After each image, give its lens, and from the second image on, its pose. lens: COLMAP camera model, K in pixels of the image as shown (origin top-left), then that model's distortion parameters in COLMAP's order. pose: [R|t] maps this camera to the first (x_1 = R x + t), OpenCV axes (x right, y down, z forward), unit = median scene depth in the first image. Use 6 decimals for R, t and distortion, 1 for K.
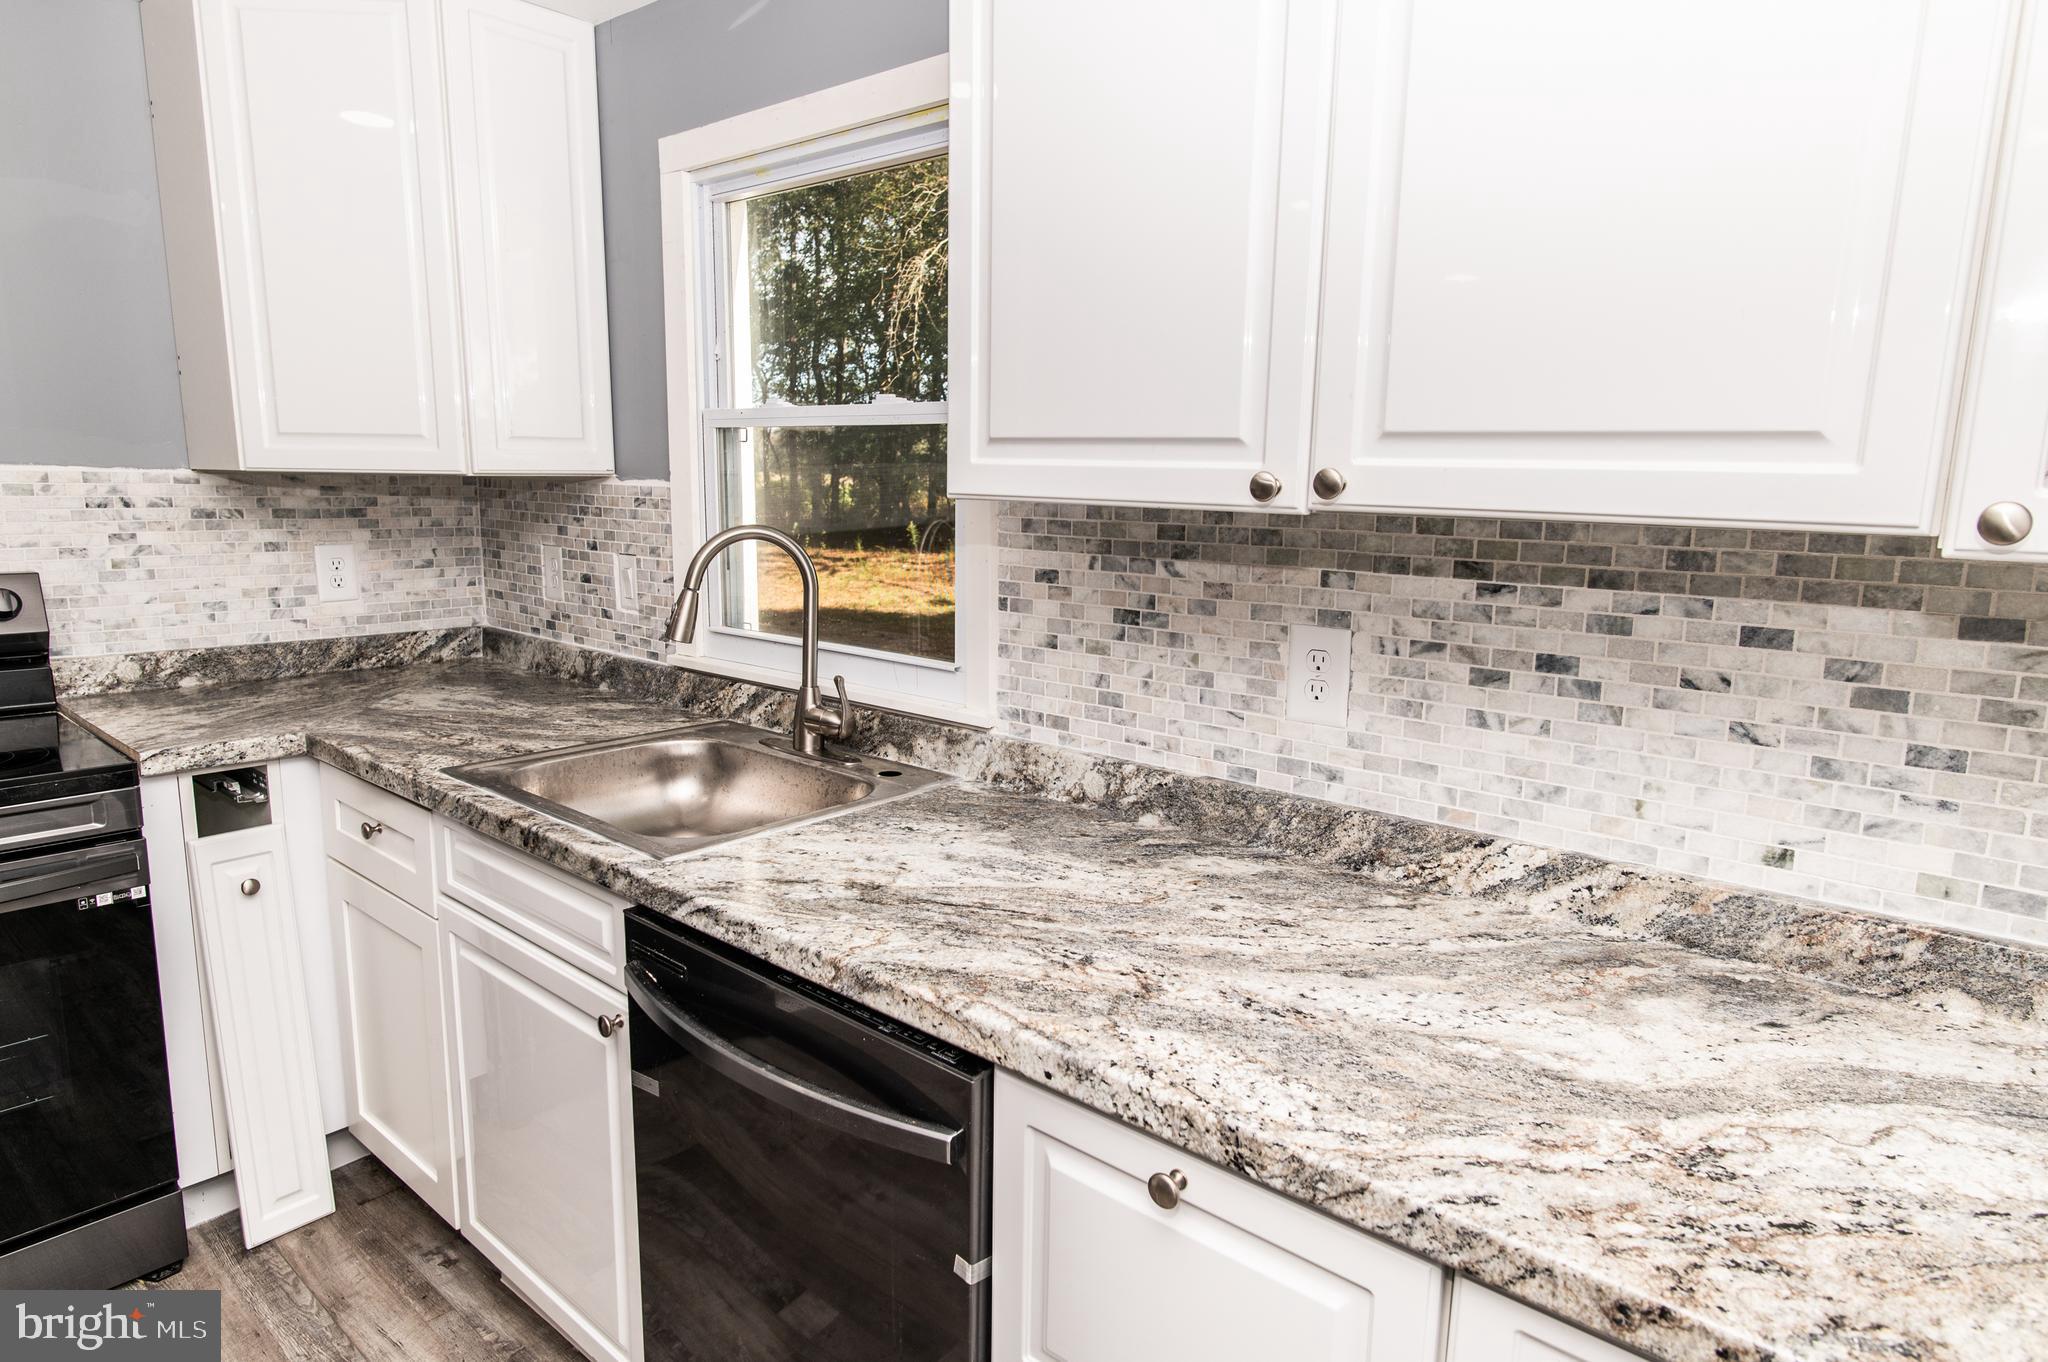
lens RADIAL K [[1171.0, 0, 1024.0], [0, 1171.0, 681.0], [0, 0, 1]] dist [-0.005078, -0.000821]
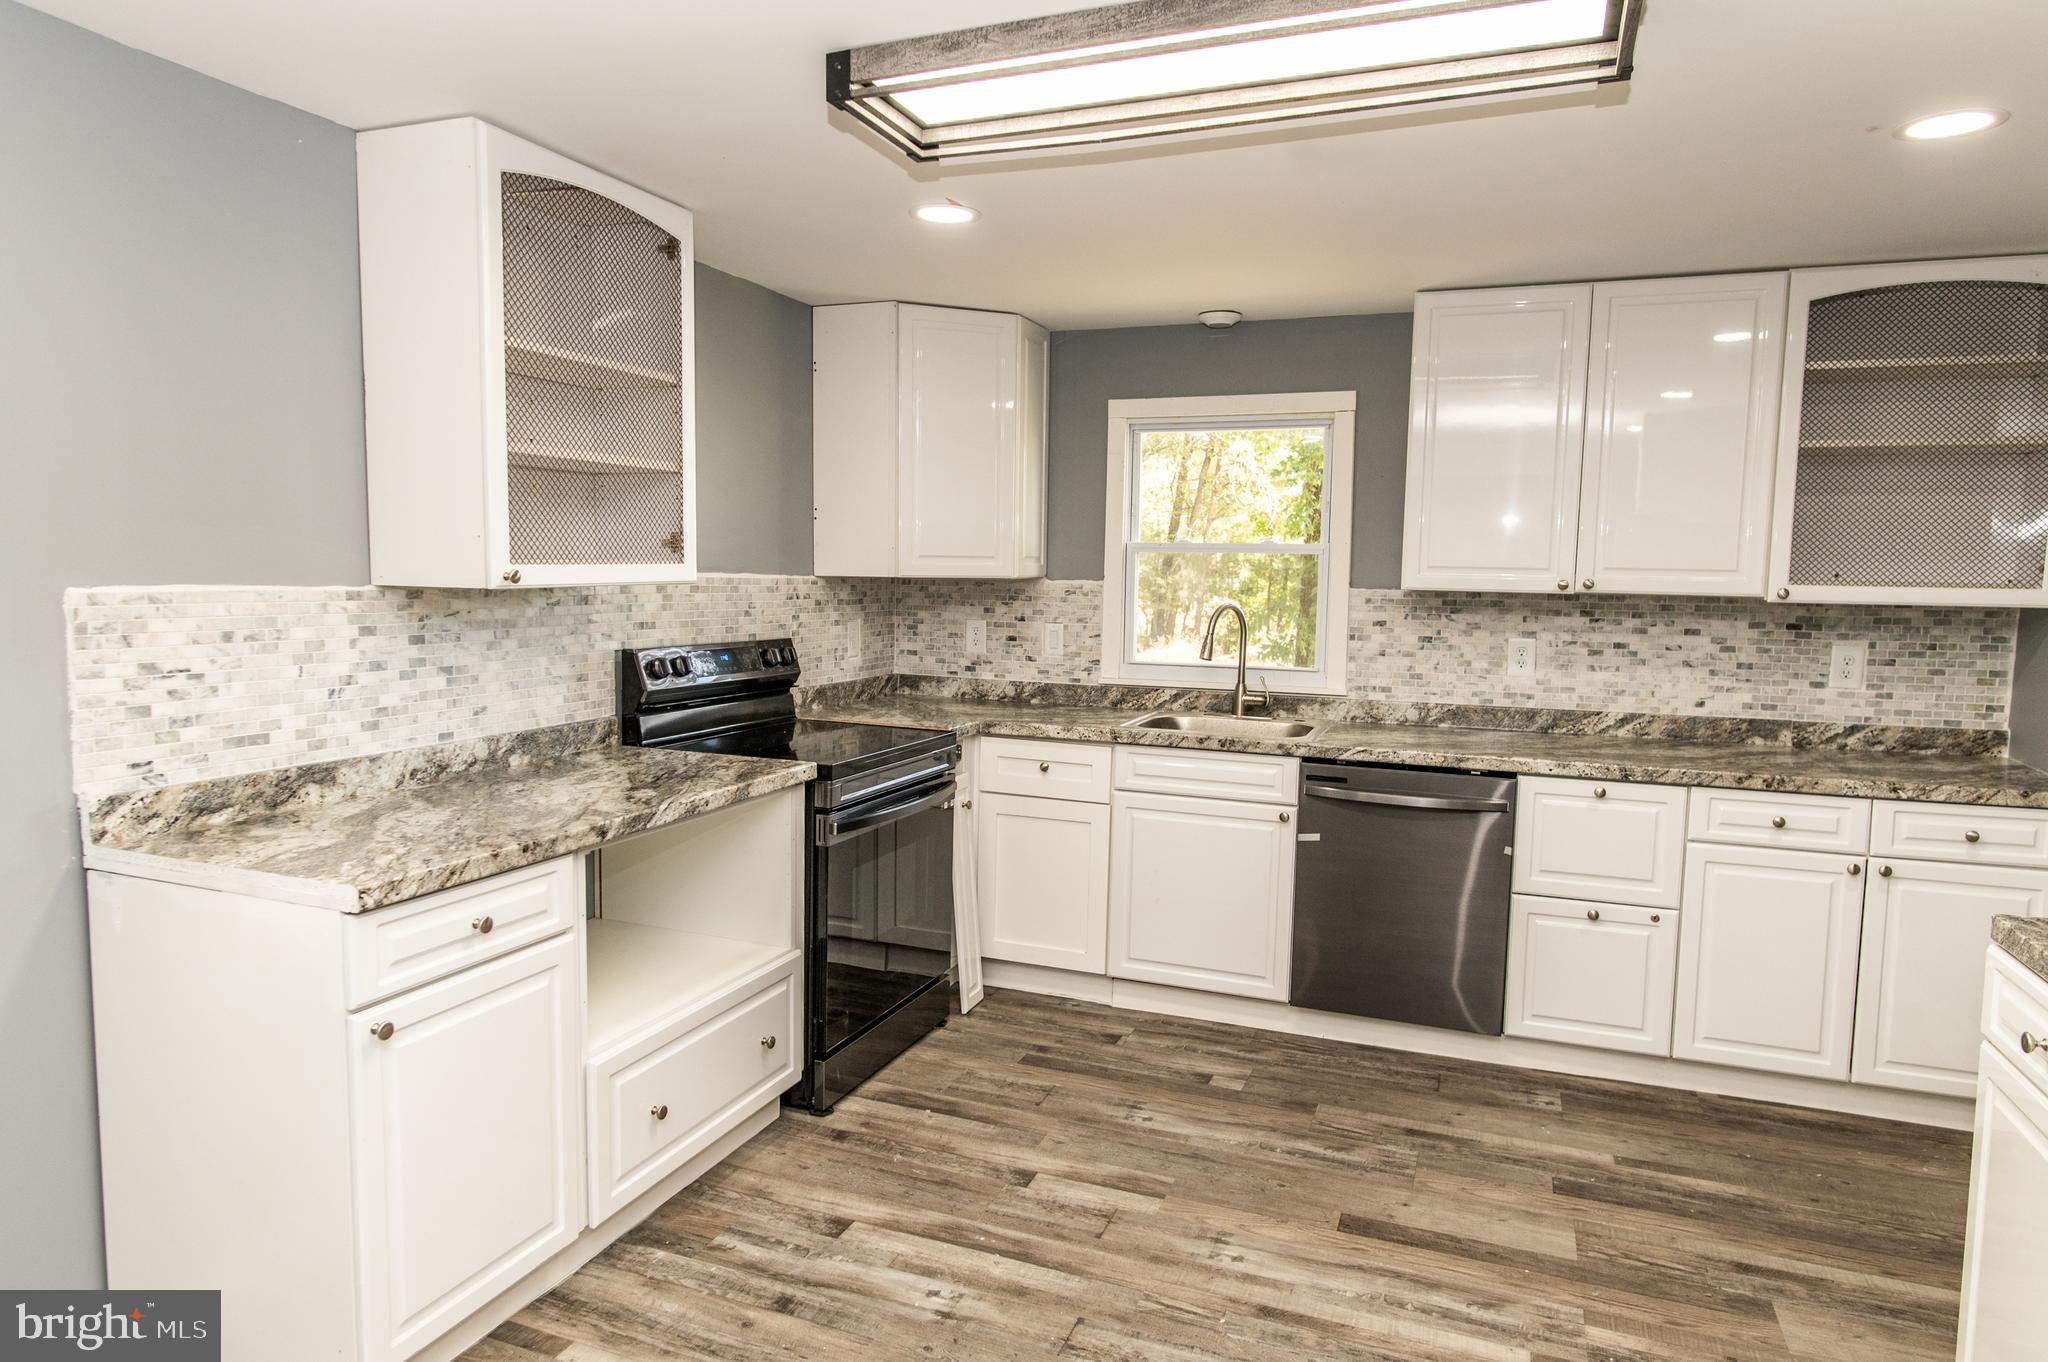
lens RADIAL K [[1232.3, 0, 1029.9], [0, 1232.3, 680.4], [0, 0, 1]] dist [-0.005614, 0.003143]
pose [[0.944378, -0.034965, 0.326997, -1.446921], [0.059578, 0.996069, -0.065556, 0.138491], [-0.323420, 0.081392, 0.942749, -1.031547]]
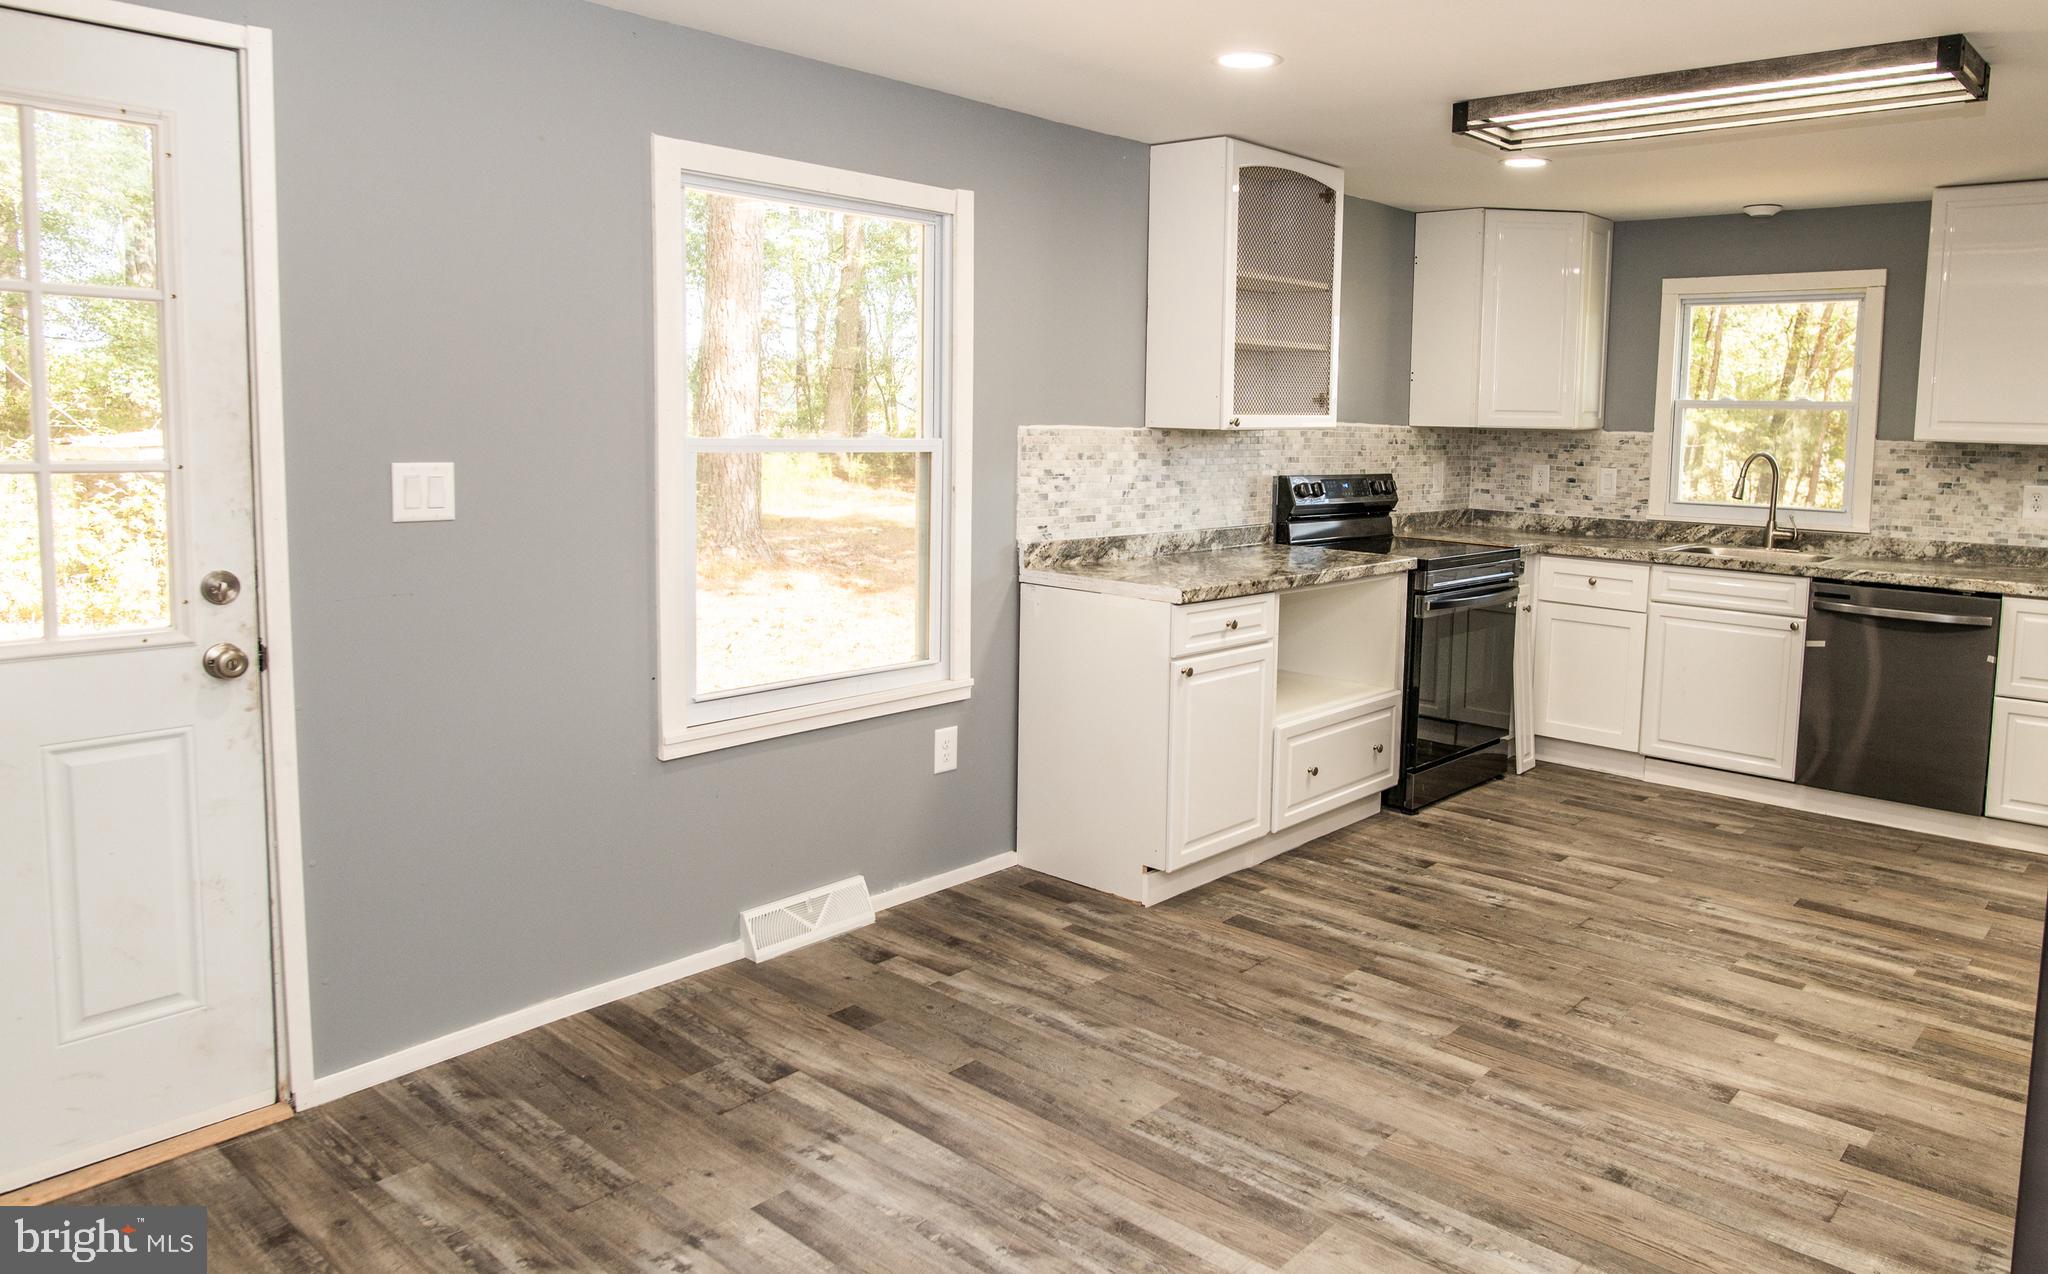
lens RADIAL K [[1388.7, 0, 1183.3], [0, 1388.7, 554.4], [0, 0, 1]] dist [-0.002347, 0.001484]
pose [[0.999455, -0.001206, 0.032991, -1.729912], [0.003593, 0.997370, -0.072388, 0.319912], [-0.032817, 0.072467, 0.996831, -2.046169]]
